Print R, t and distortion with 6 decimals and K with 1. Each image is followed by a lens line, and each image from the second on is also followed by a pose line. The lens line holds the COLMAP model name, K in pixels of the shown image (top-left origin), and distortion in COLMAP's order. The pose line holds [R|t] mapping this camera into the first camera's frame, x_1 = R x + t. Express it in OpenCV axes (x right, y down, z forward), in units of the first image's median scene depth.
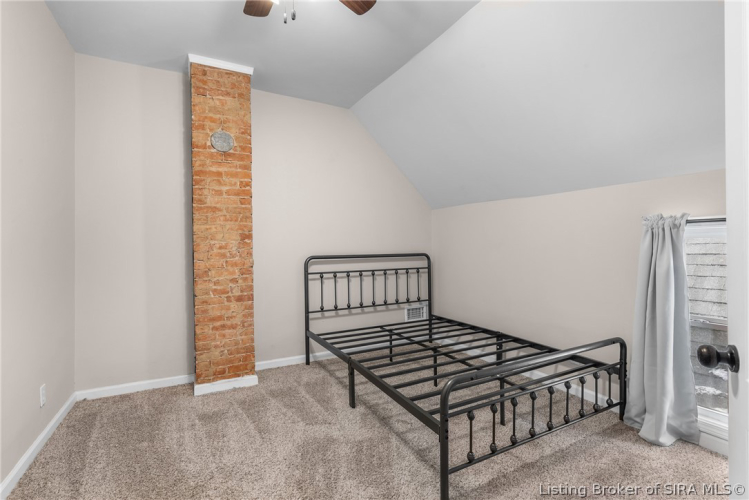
lens RADIAL K [[340.7, 0, 378.2], [0, 340.7, 248.3], [0, 0, 1]] dist [-0.000198, 0.000529]
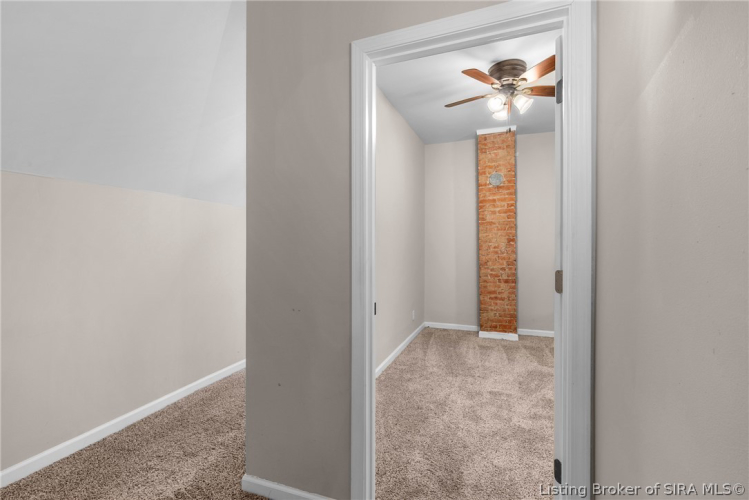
lens RADIAL K [[340.7, 0, 378.2], [0, 340.7, 248.3], [0, 0, 1]] dist [-0.000198, 0.000529]
pose [[0.651370, 0.007956, -0.758718, 0.379648], [-0.000854, 0.999952, 0.009753, -0.013239], [0.758760, -0.005705, 0.651346, -0.430079]]
